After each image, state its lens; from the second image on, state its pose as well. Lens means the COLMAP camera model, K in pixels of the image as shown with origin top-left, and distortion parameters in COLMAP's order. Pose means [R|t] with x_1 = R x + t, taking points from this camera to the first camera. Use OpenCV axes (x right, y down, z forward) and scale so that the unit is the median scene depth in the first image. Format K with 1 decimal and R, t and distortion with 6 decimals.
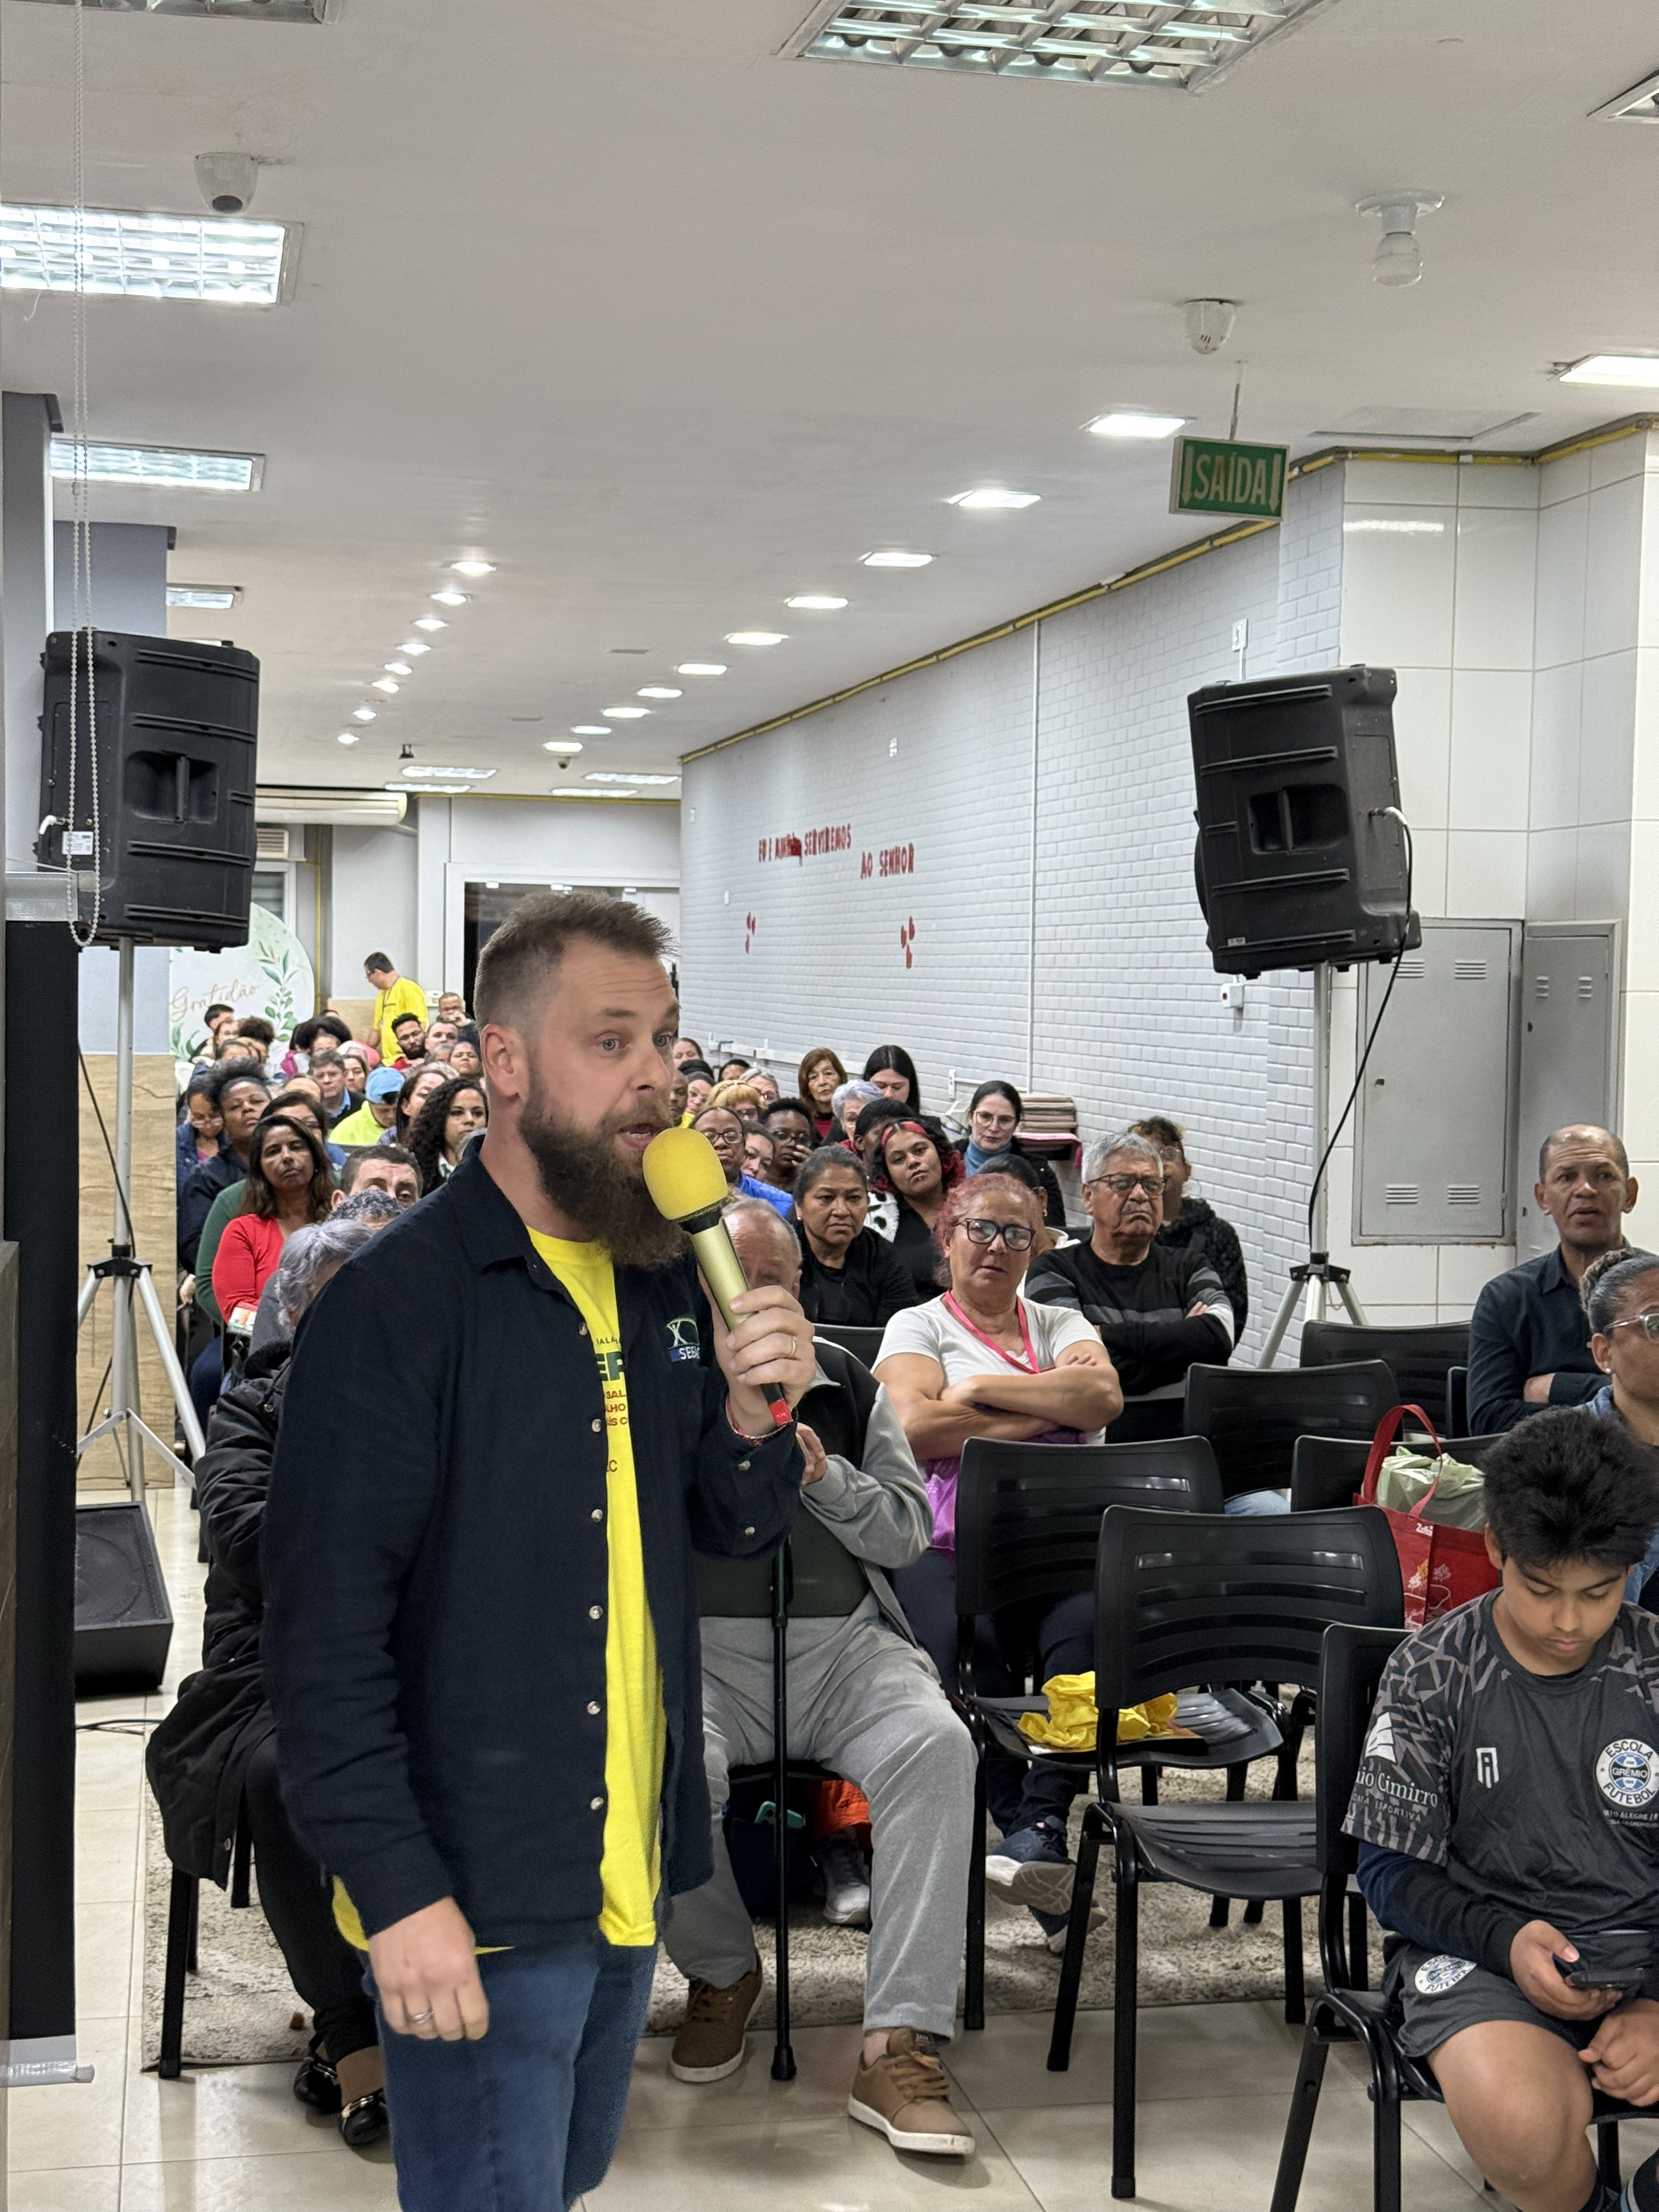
lens RADIAL K [[3092.4, 0, 829.5], [0, 3092.4, 1106.0], [0, 0, 1]] dist [0.155032, 0.009089]
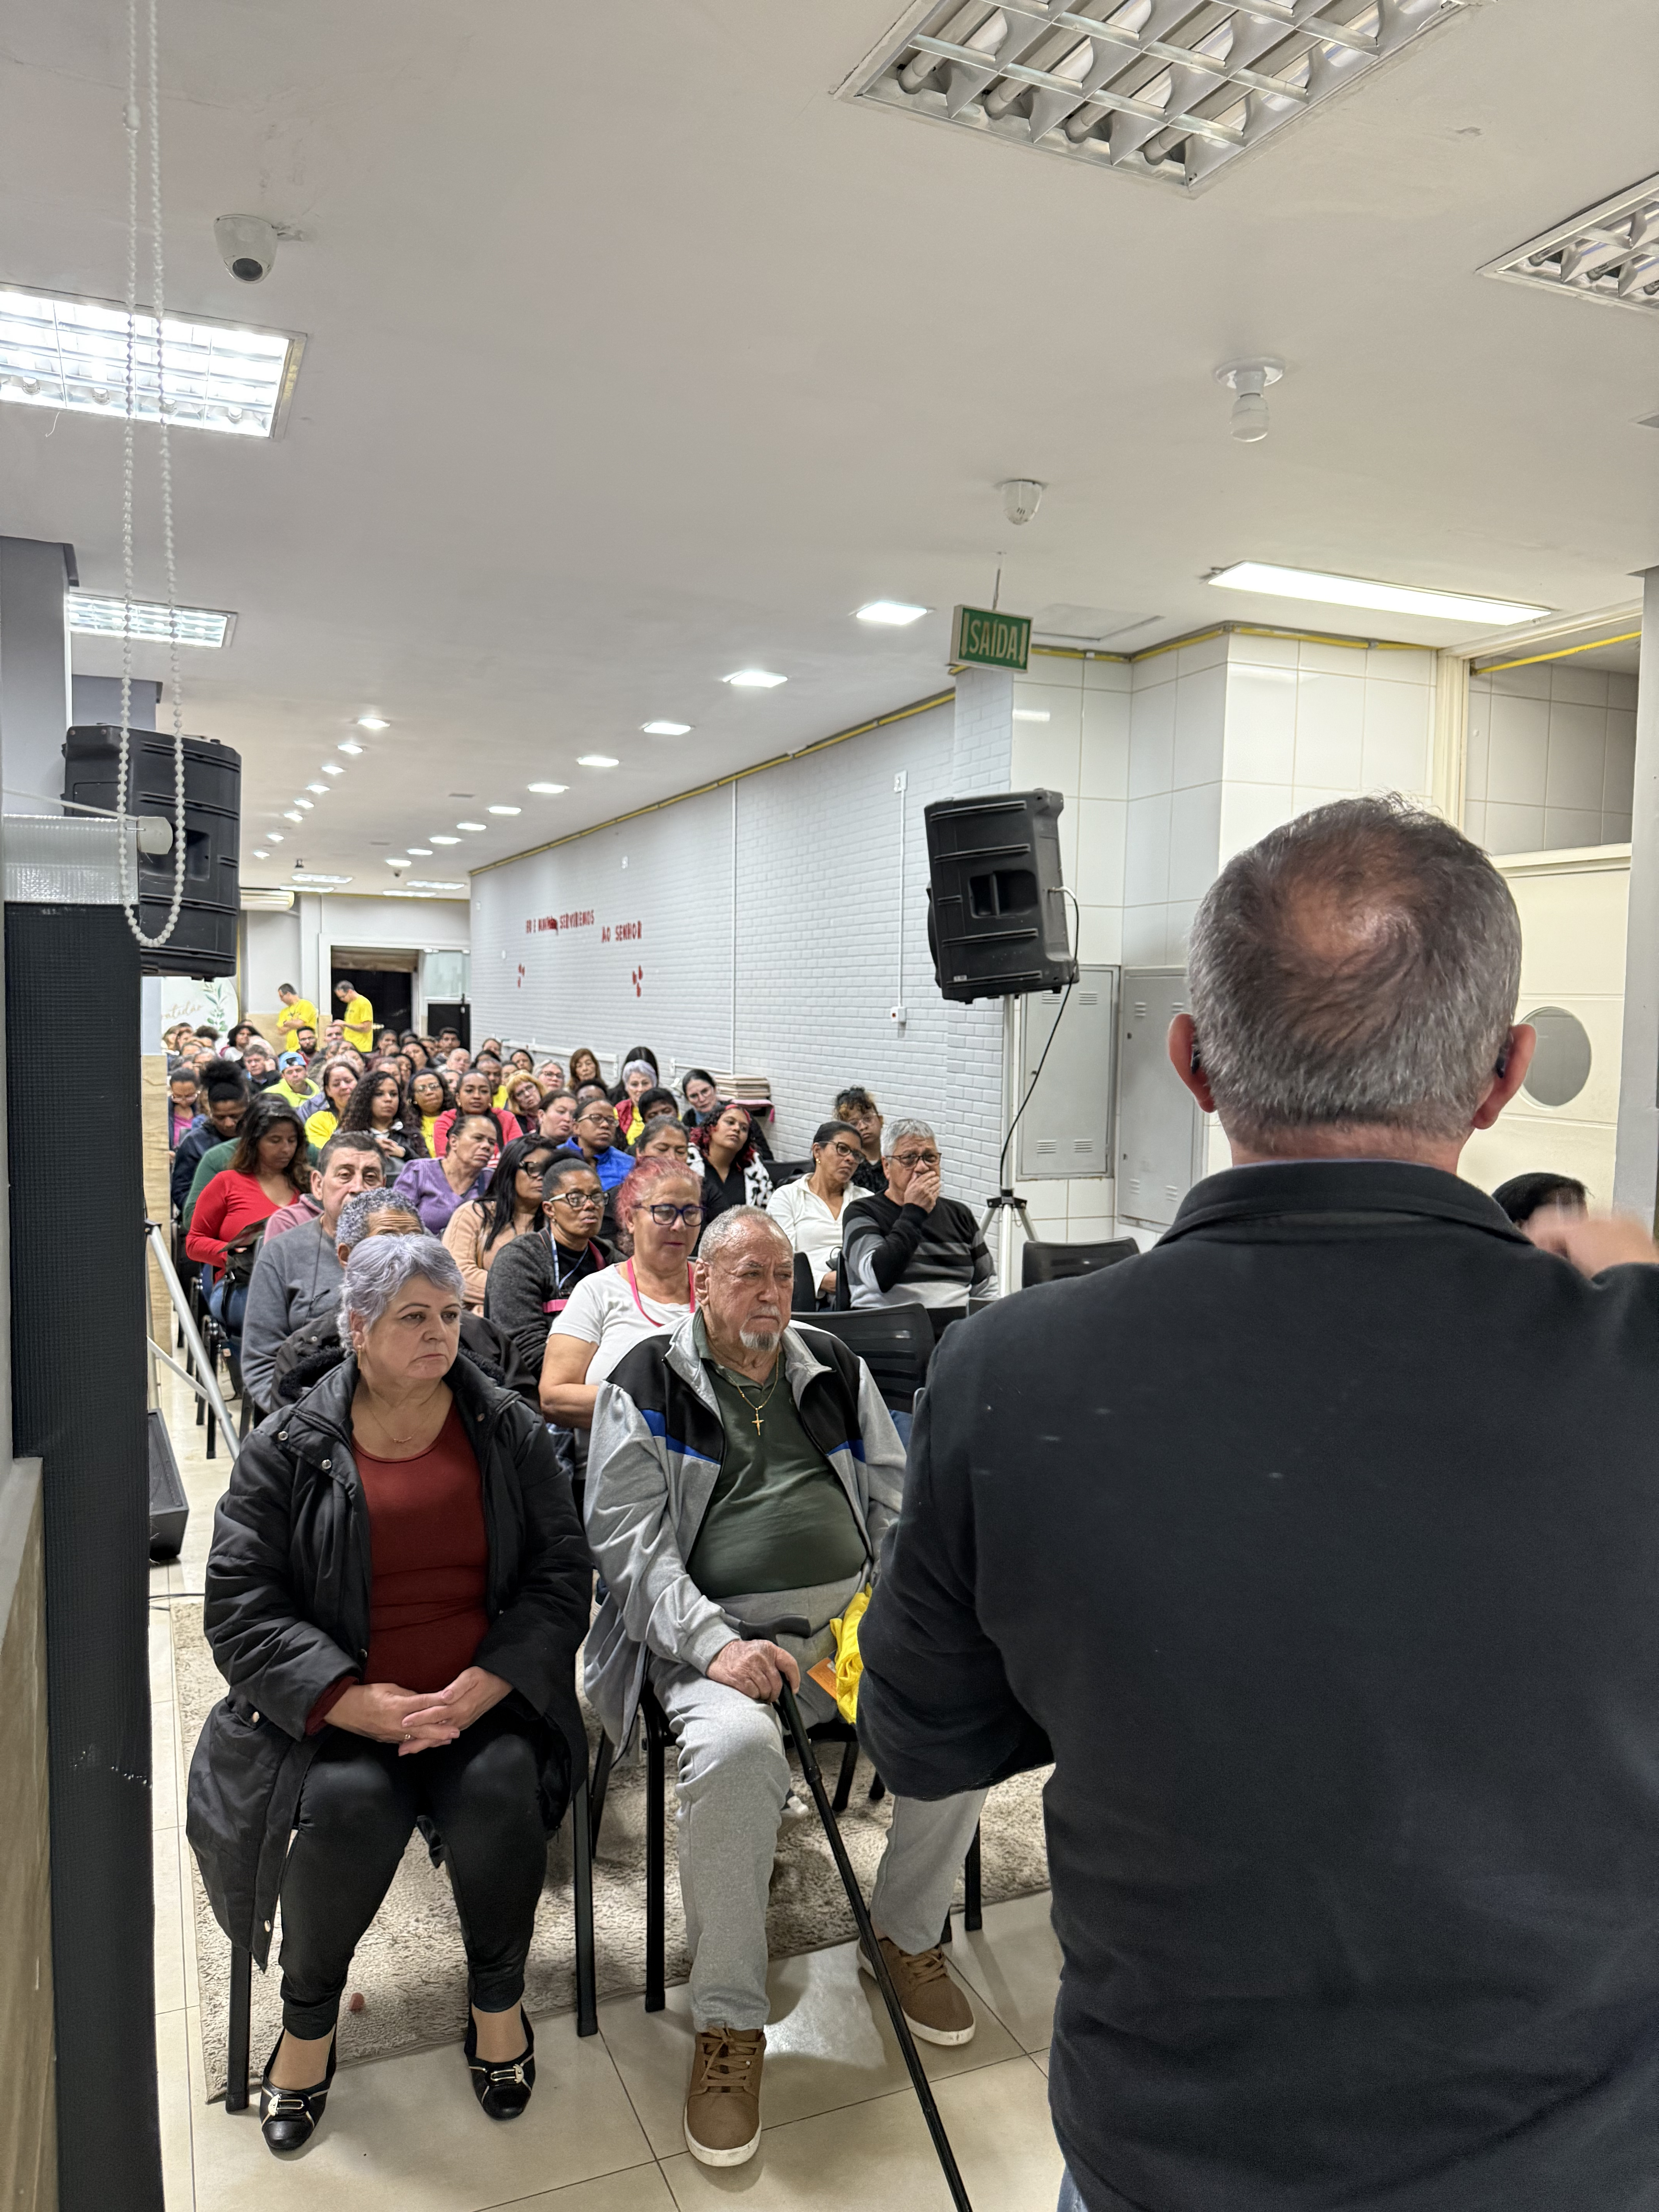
lens RADIAL K [[1555.3, 0, 830.5], [0, 1555.3, 1115.3], [0, 0, 1]] dist [0.163697, -0.242971]
pose [[0.979645, -0.013459, 0.200287, -0.072934], [0.007304, 0.999479, 0.031438, -0.011840], [-0.200606, -0.029335, 0.979233, 0.283600]]
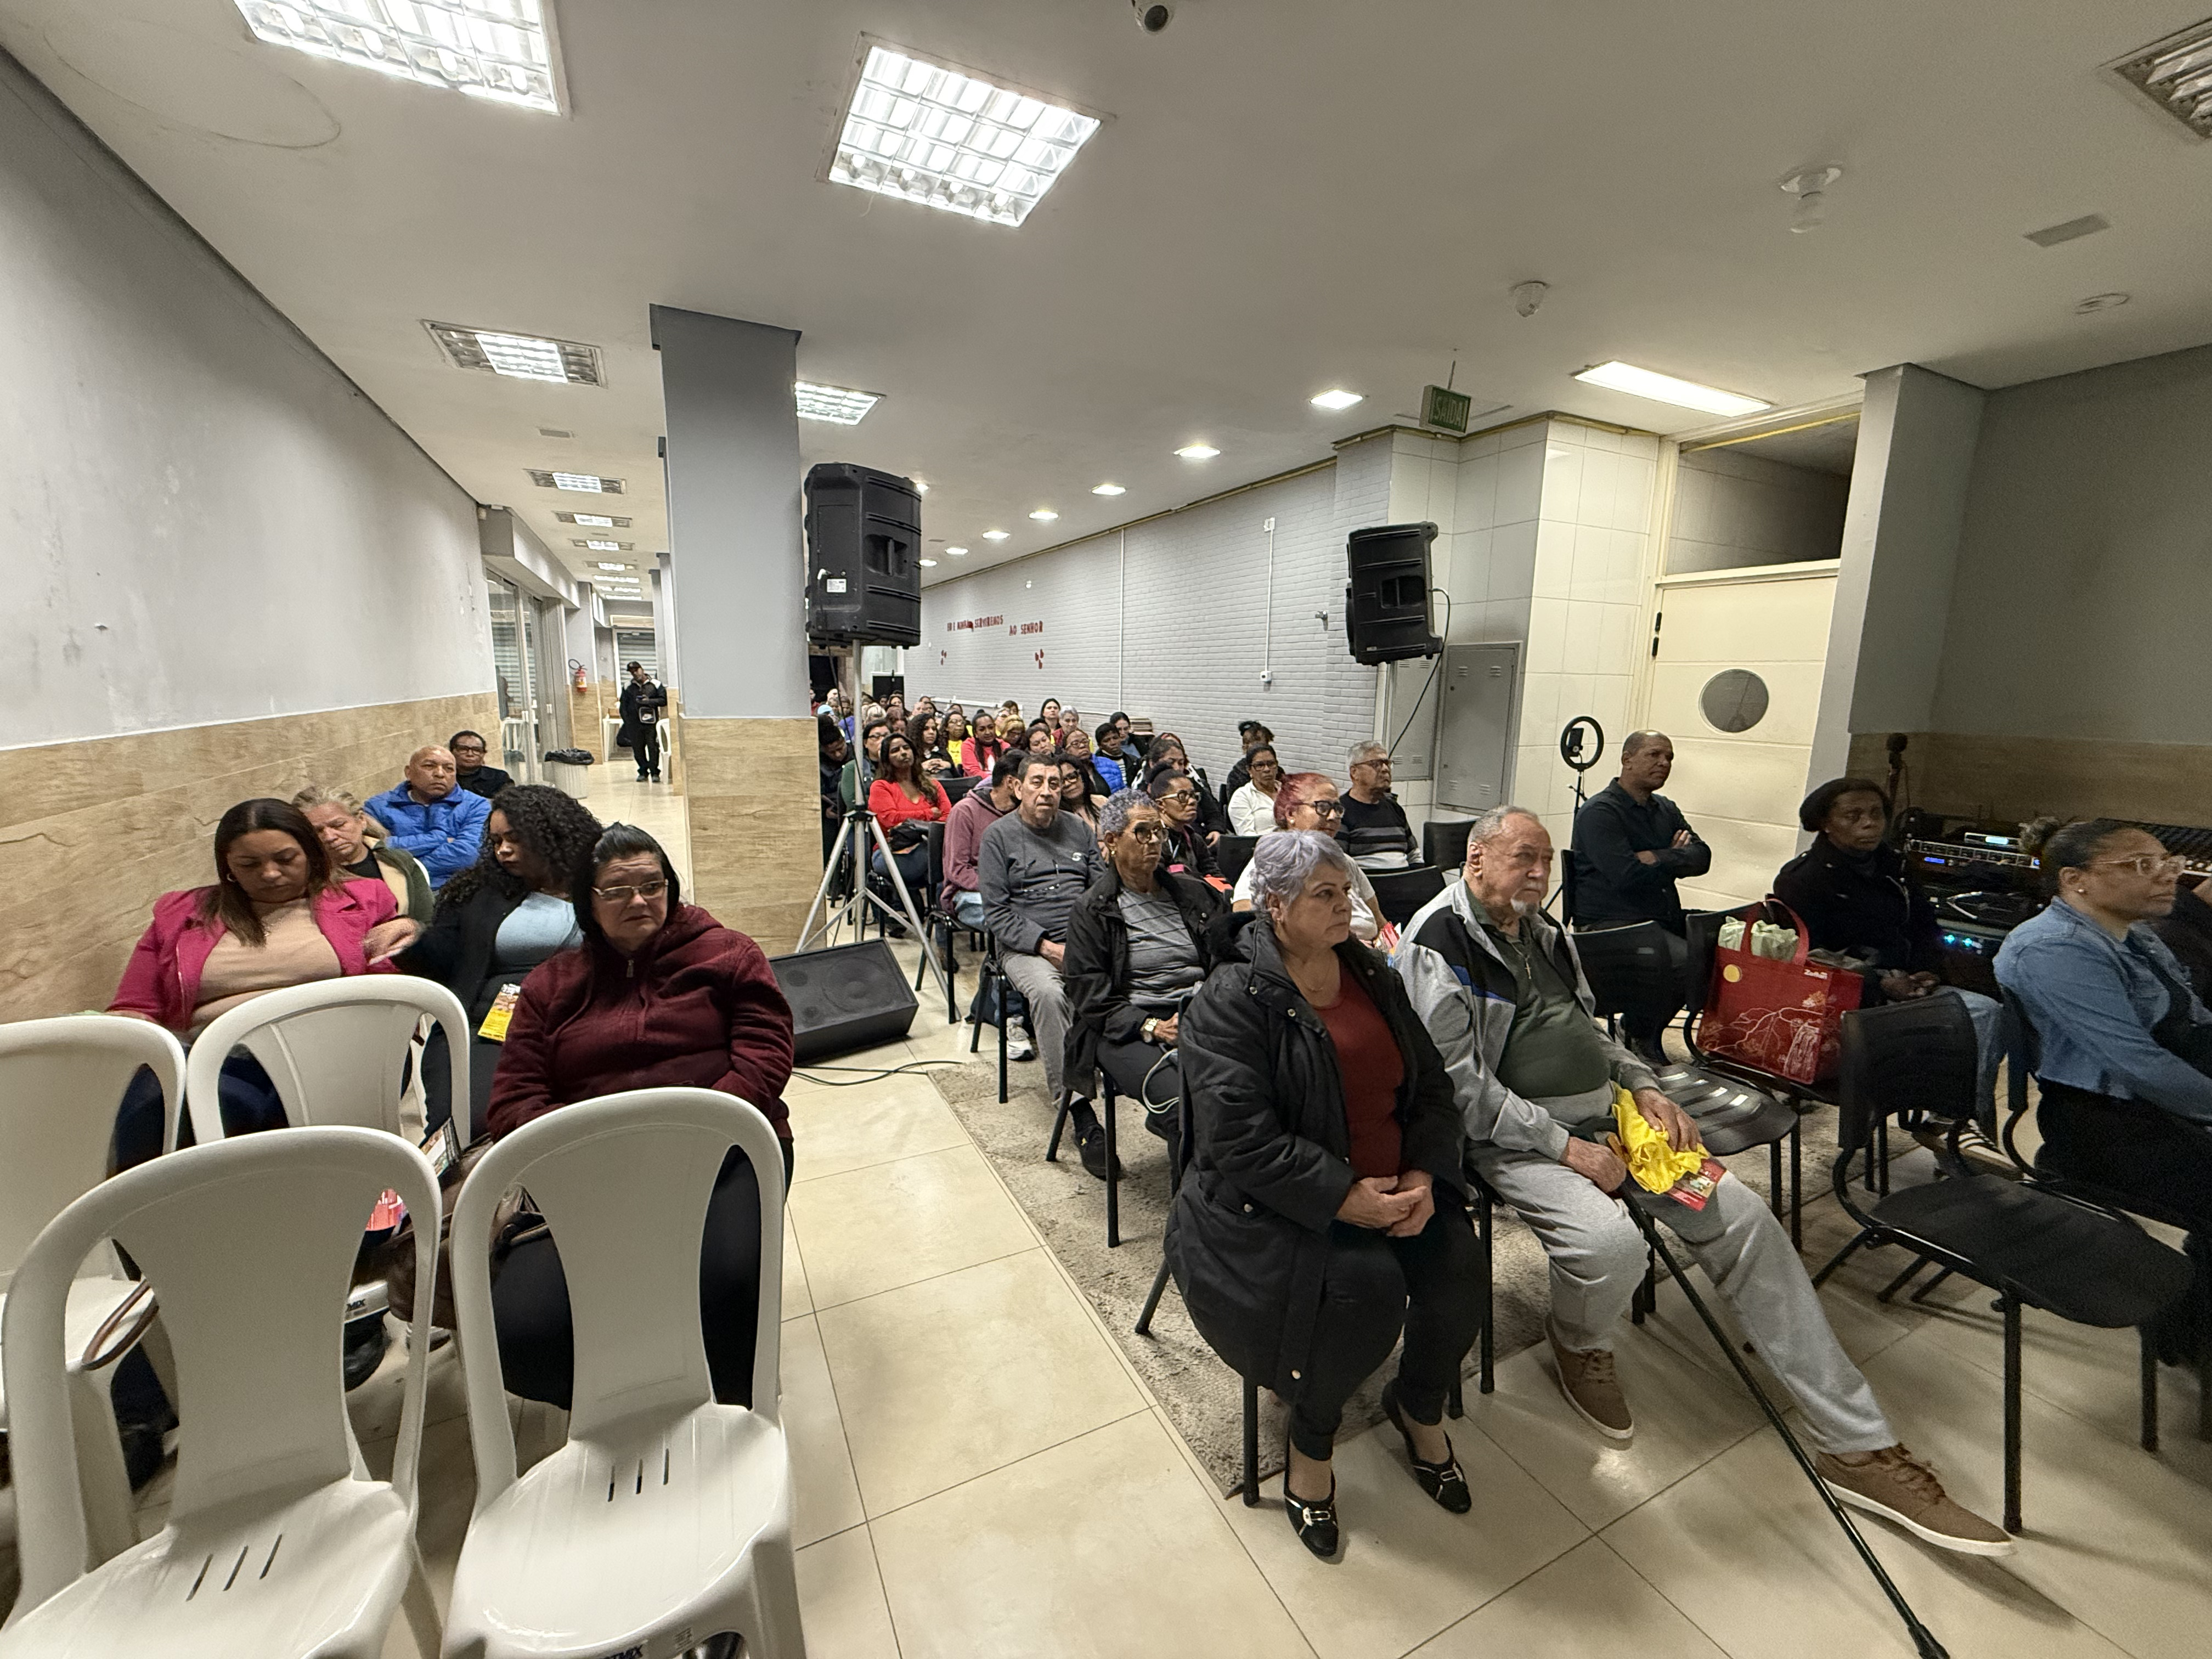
lens RADIAL K [[886.7, 0, 1106.0], [0, 886.7, 829.5], [0, 0, 1]] dist [0.001430, -0.000134]
pose [[0.966715, -0.041857, 0.252409, -0.207056], [0.009600, 0.991767, 0.127699, -0.007625], [-0.255676, -0.121026, 0.959157, 0.413384]]
